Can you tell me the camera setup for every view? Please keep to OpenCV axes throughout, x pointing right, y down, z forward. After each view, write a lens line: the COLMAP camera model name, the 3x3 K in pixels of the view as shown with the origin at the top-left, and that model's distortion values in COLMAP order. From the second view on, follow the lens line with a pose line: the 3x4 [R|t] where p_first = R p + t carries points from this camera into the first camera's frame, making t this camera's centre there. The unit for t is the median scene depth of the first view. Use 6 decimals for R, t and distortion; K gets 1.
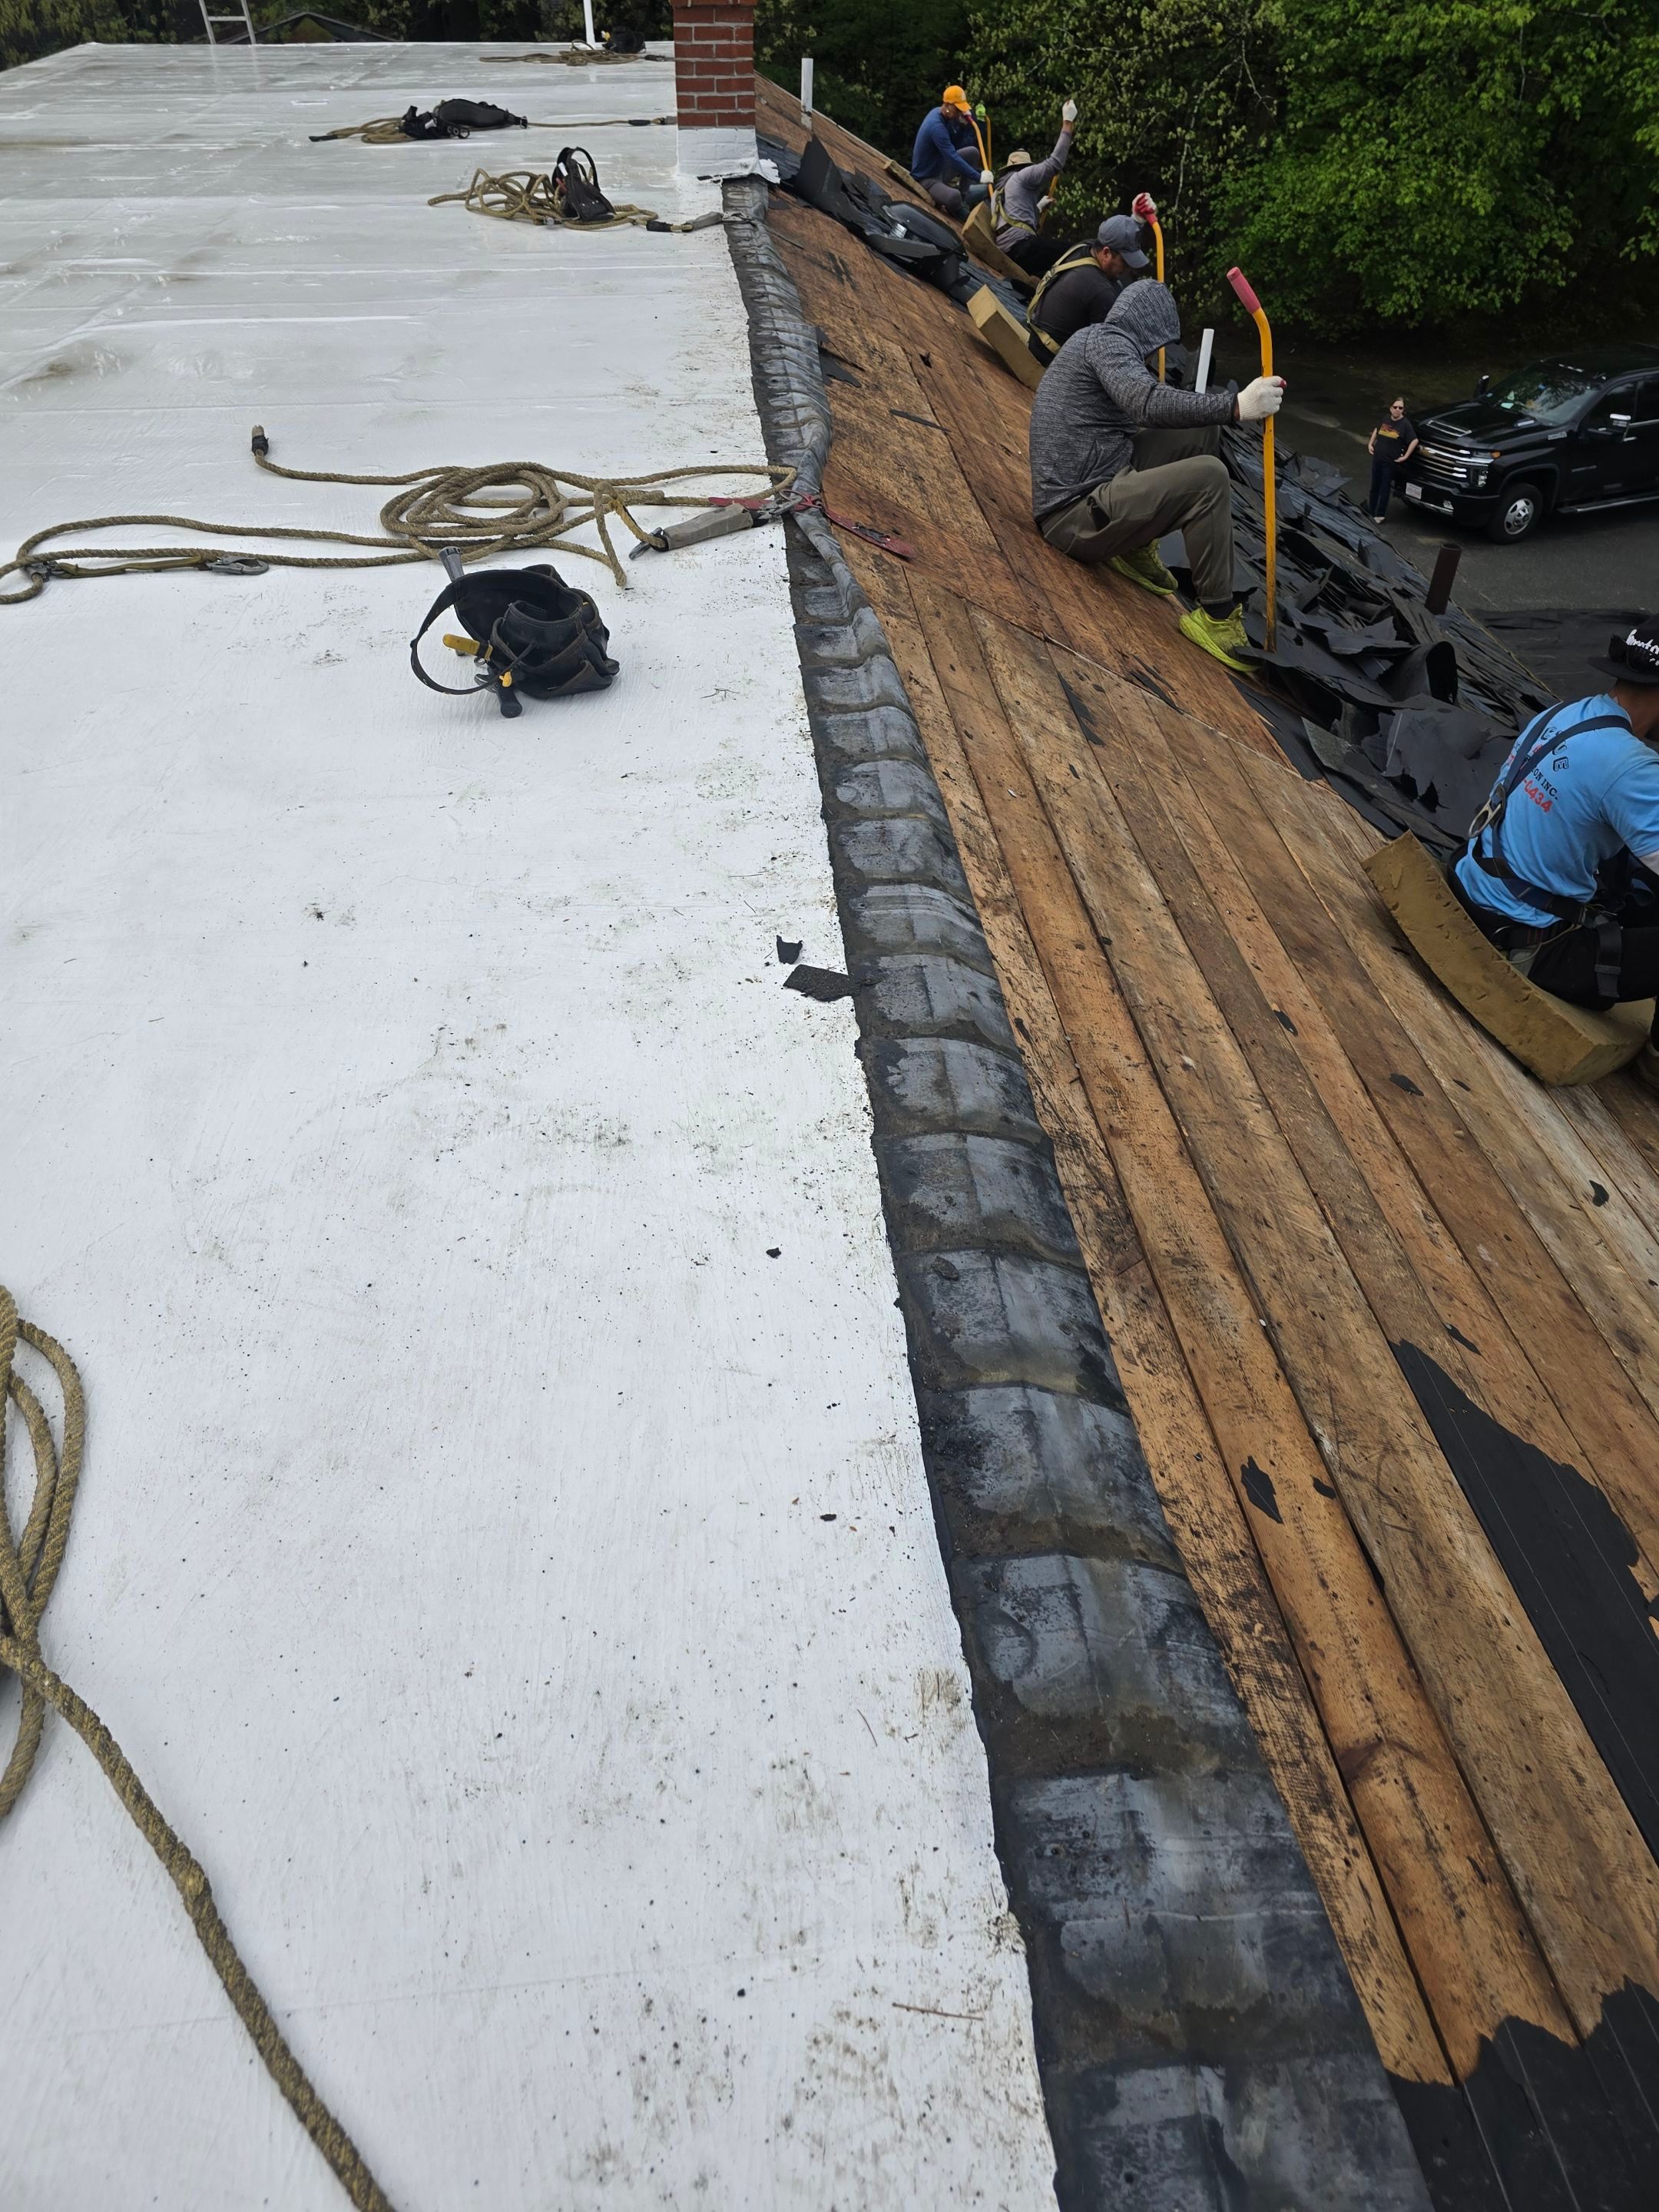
lens RADIAL K [[1554.5, 0, 794.2], [0, 1554.5, 1090.2], [0, 0, 1]] dist [0.072180, -0.050481]
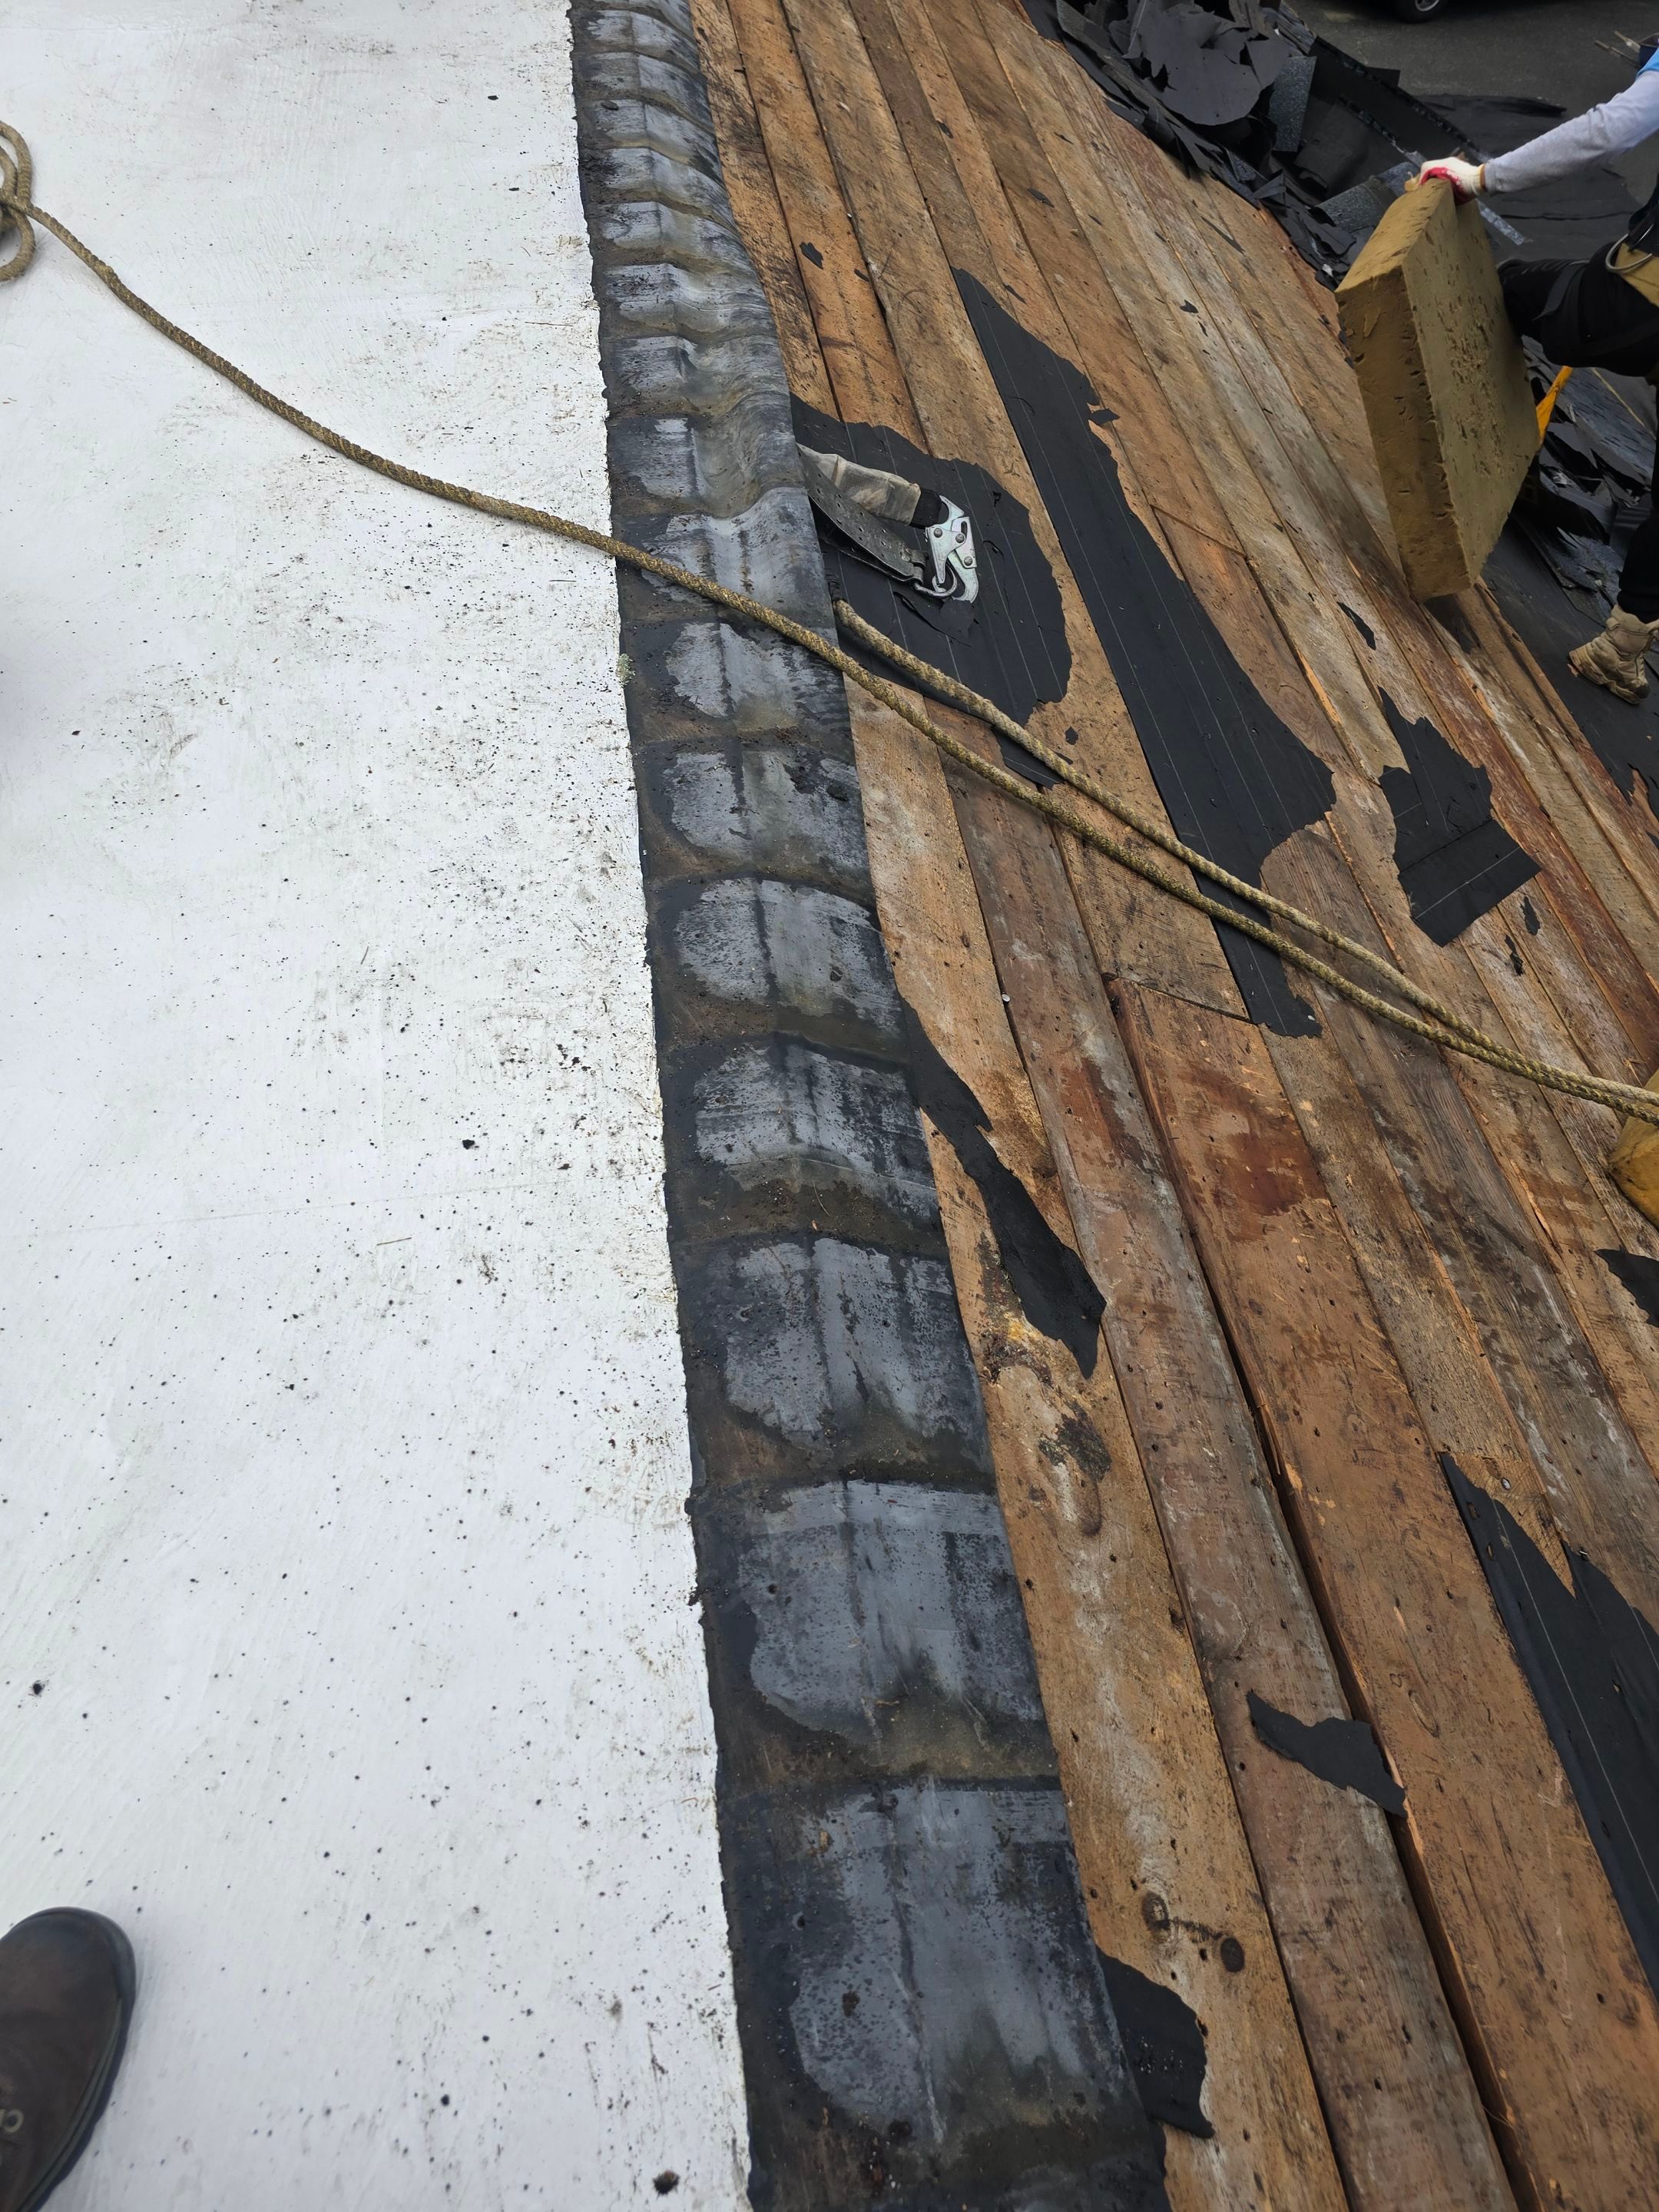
lens RADIAL K [[1569.7, 0, 803.0], [0, 1569.7, 1104.3], [0, 0, 1]] dist [0.107679, -0.097709]
pose [[0.997738, -0.014967, 0.065533, 0.037510], [-0.000601, 0.972873, 0.231341, 0.154618], [-0.067218, -0.230857, 0.970663, -0.160670]]
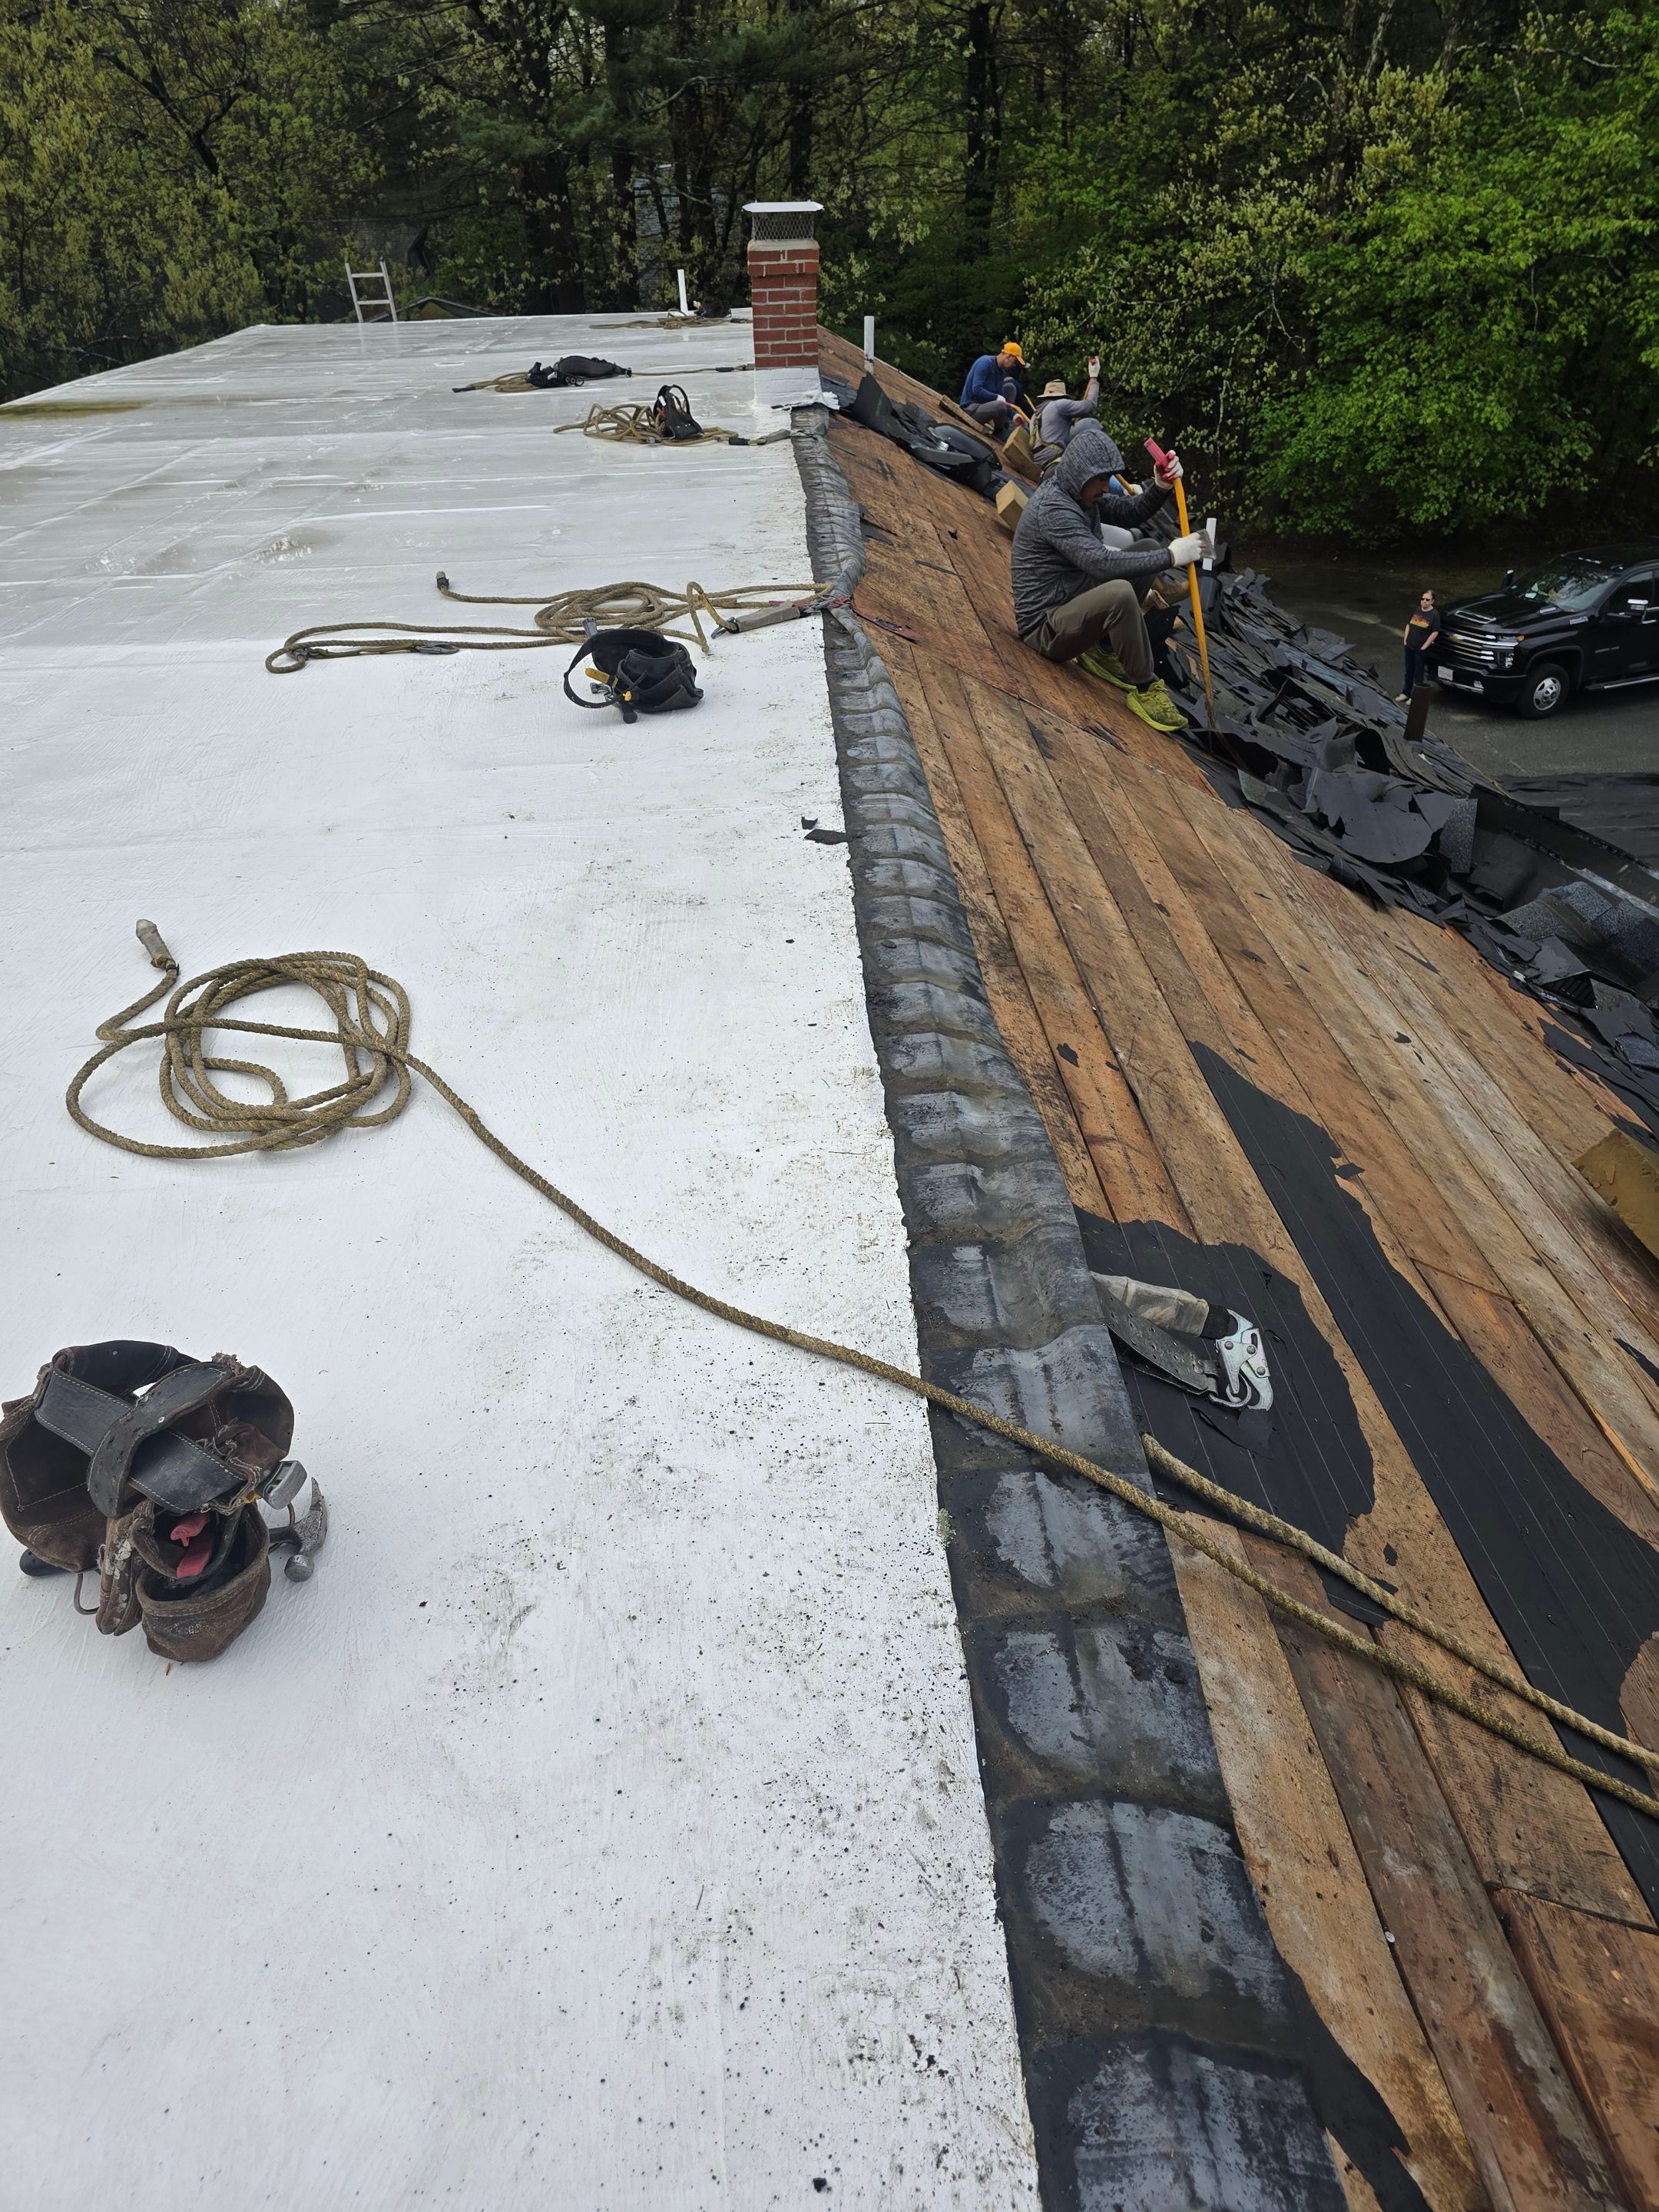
lens RADIAL K [[1569.7, 0, 803.0], [0, 1569.7, 1104.3], [0, 0, 1]] dist [0.107679, -0.097709]
pose [[0.998774, -0.009112, -0.048665, 0.019329], [0.003026, 0.992314, -0.123706, 0.114761], [0.049418, 0.123407, 0.991125, -0.159519]]
